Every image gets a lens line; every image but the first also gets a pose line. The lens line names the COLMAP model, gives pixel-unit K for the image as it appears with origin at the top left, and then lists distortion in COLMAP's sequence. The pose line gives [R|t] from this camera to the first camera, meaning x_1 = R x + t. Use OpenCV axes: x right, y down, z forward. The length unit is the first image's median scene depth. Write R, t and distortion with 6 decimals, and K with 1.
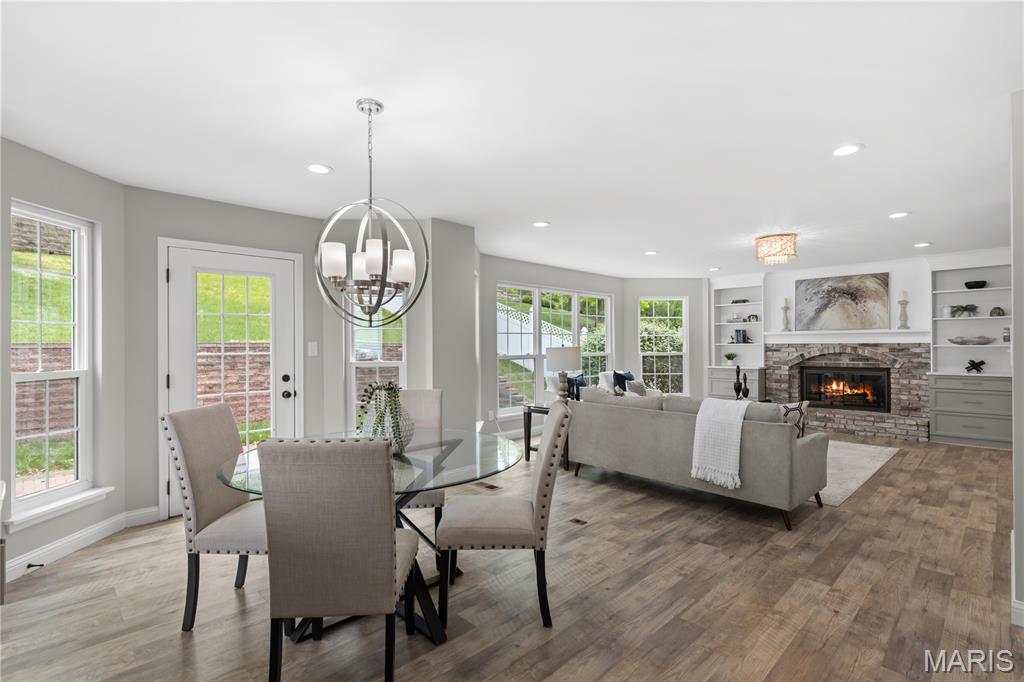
lens RADIAL K [[488.4, 0, 514.2], [0, 488.4, 340.0], [0, 0, 1]] dist [-0.001556, 0.000256]
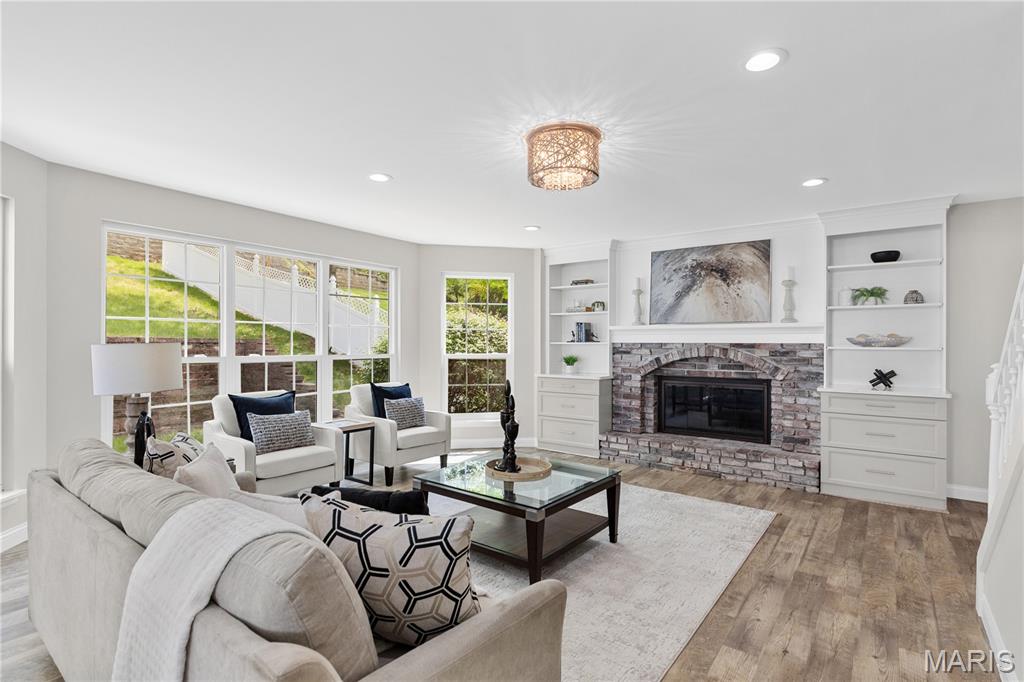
lens RADIAL K [[507.5, 0, 512.7], [0, 507.5, 340.6], [0, 0, 1]] dist [-0.000969, -0.001318]
pose [[0.988181, 0.011569, 0.152857, 0.286335], [-0.012045, 0.999925, 0.002183, 0.005146], [-0.152820, -0.003998, 0.988246, 0.332611]]
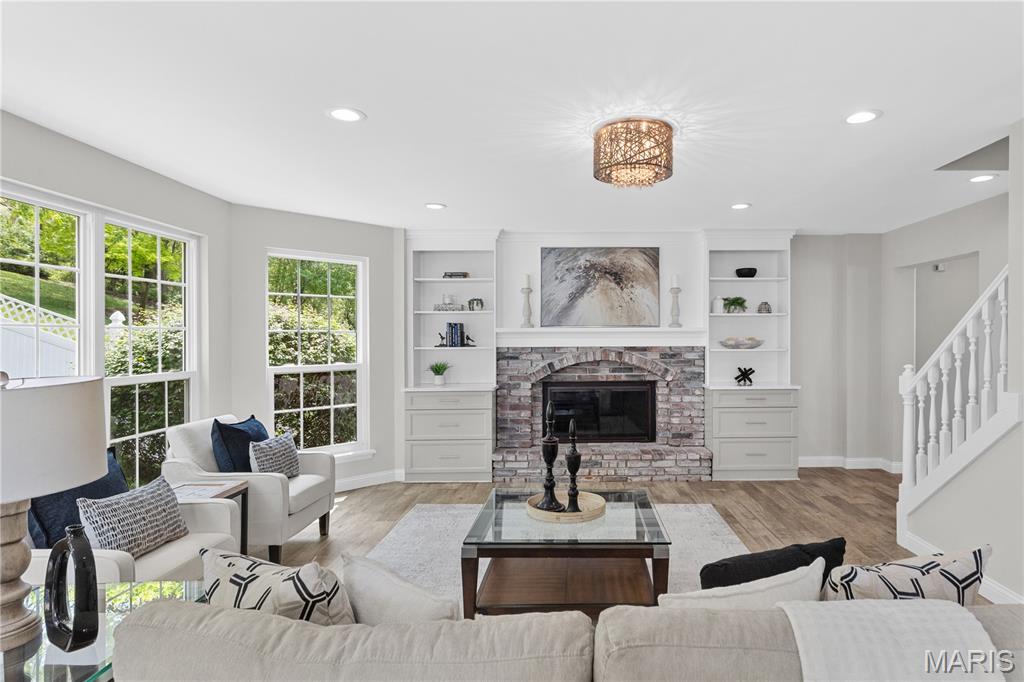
lens RADIAL K [[586.9, 0, 574.2], [0, 586.9, 339.9], [0, 0, 1]] dist [0.010985, -0.003042]
pose [[0.683552, 0.000427, 0.729901, 0.050977], [-0.005885, 0.999971, 0.004926, -0.006021], [-0.729878, -0.007663, 0.683535, 0.469373]]
